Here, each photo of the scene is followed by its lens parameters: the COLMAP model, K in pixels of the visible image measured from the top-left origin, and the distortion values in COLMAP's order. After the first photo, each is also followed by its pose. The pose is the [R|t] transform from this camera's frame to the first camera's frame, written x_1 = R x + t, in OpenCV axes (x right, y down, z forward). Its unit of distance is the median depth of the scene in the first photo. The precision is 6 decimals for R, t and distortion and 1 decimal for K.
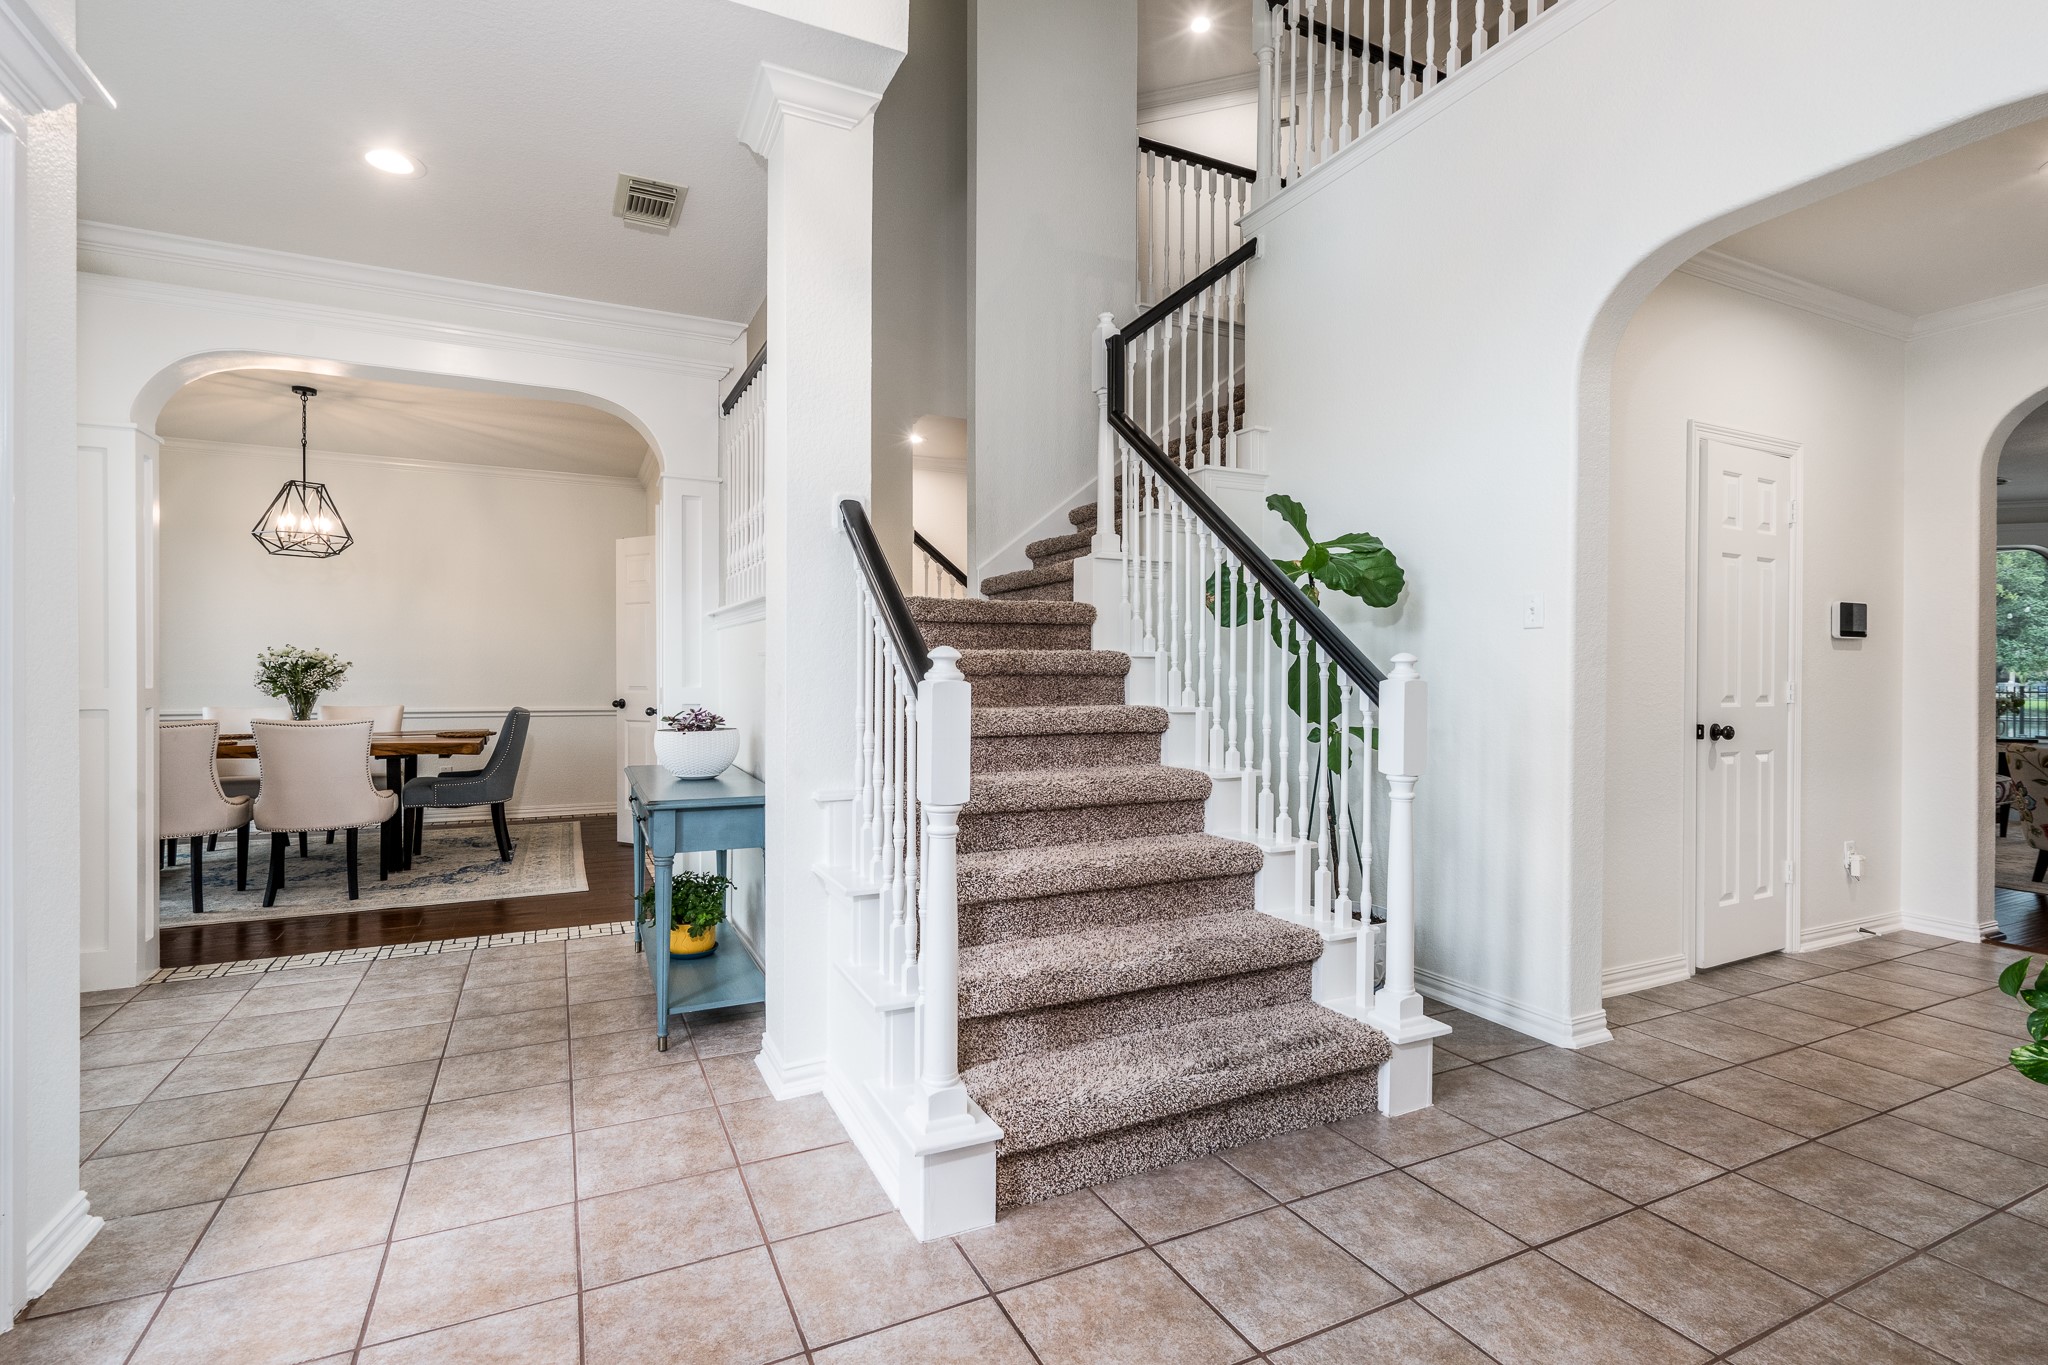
lens RADIAL K [[937.6, 0, 1019.8], [0, 937.6, 682.3], [0, 0, 1]] dist [0.000644, 0.000287]
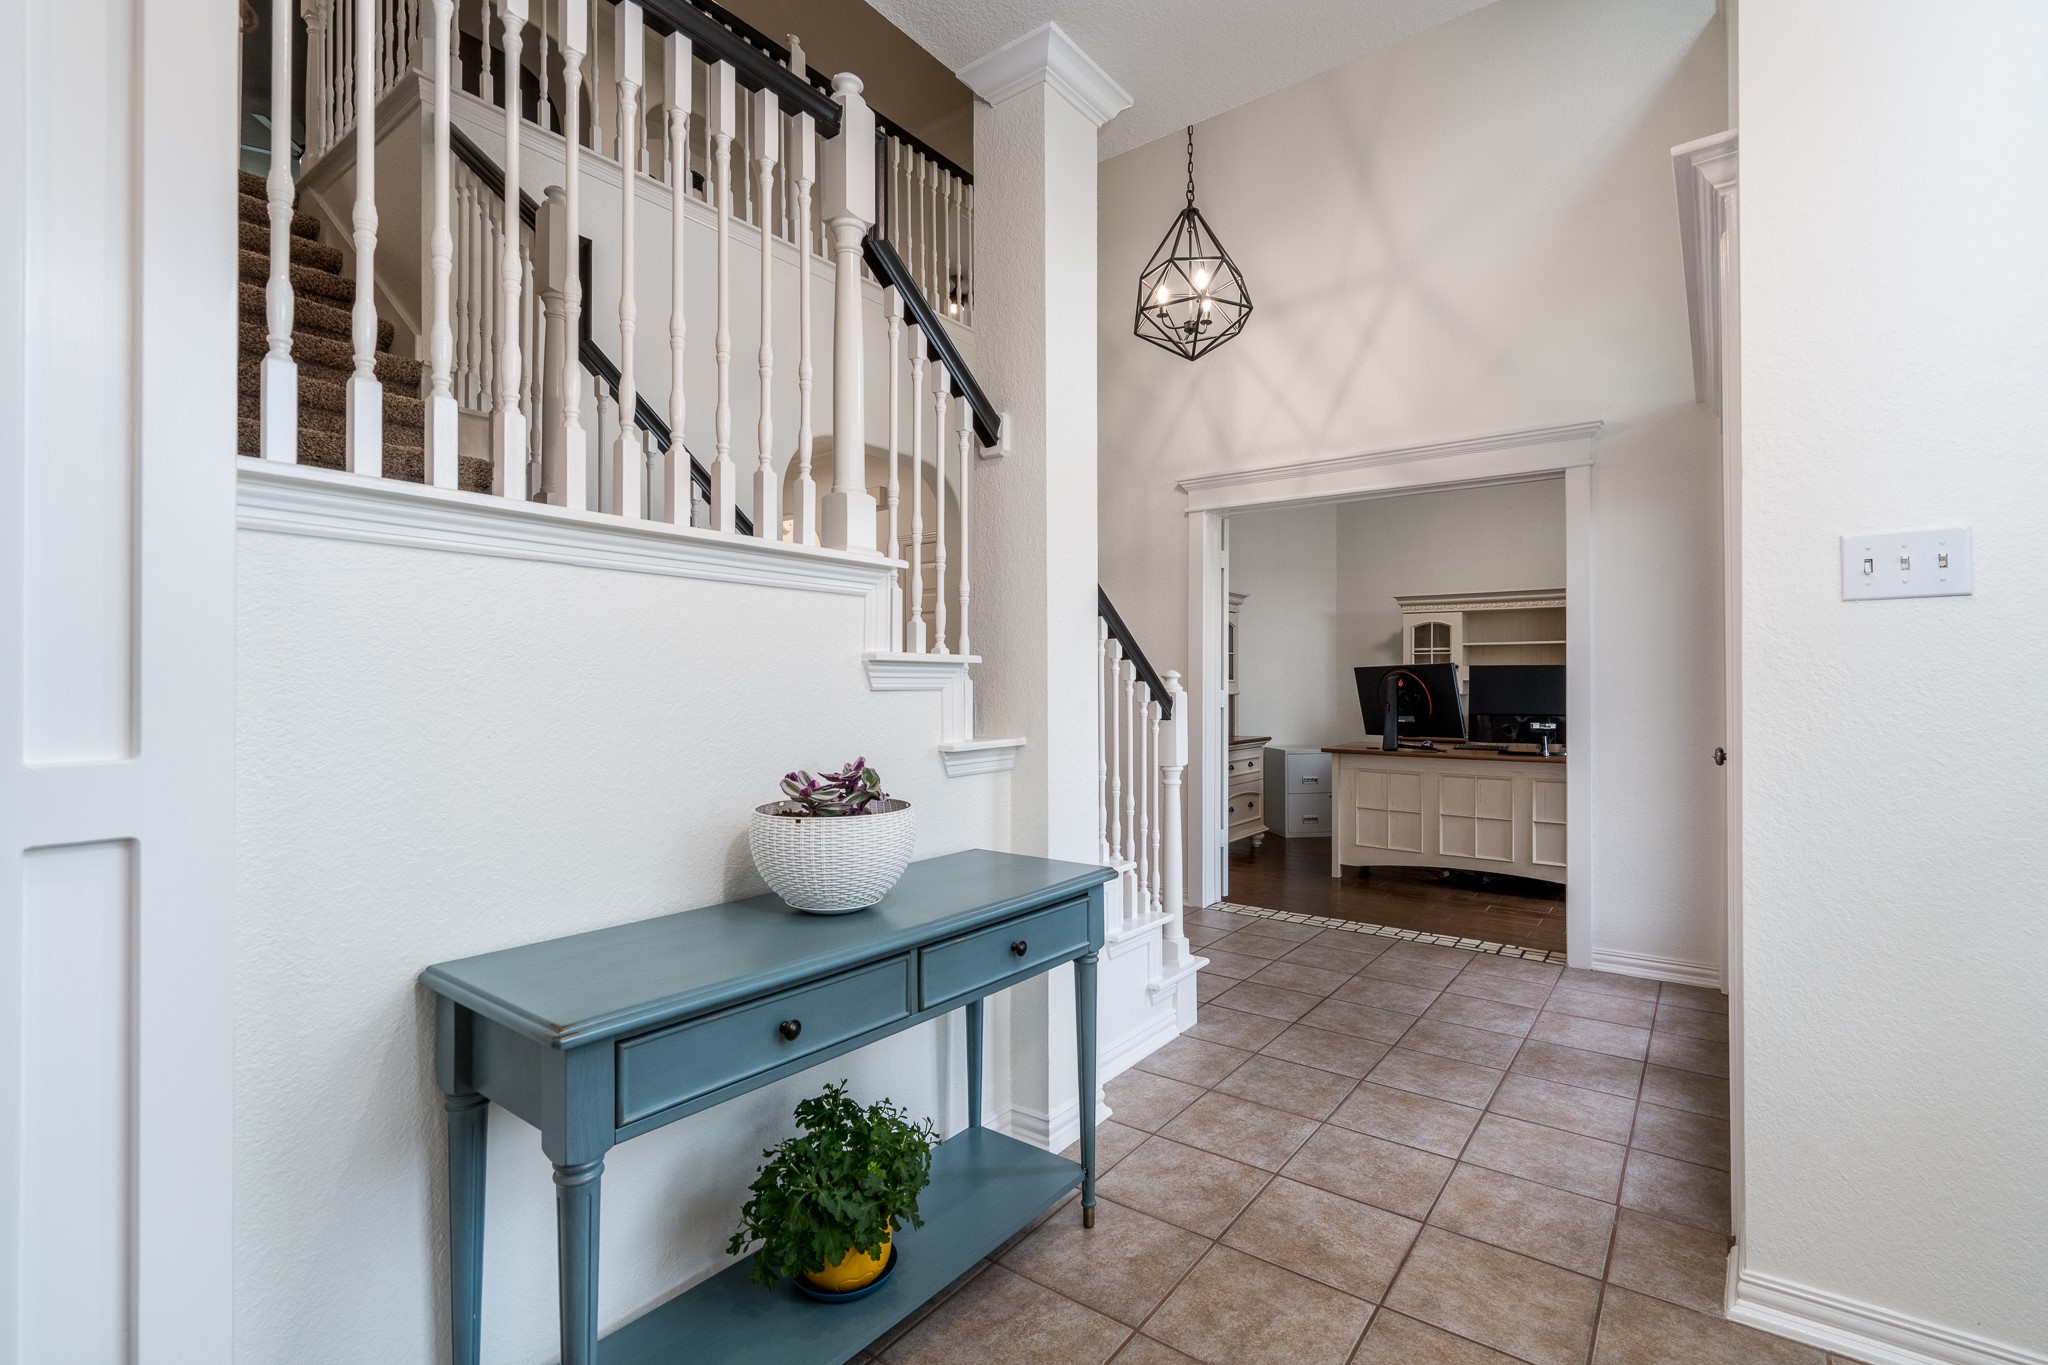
lens RADIAL K [[937.6, 0, 1022.9], [0, 937.6, 685.5], [0, 0, 1]] dist [0.000644, 0.000287]
pose [[-0.452246, 0.003619, 0.891886, -1.403871], [0.005673, 0.999983, -0.001181, -0.033907], [-0.891875, 0.004526, -0.452259, 1.911861]]
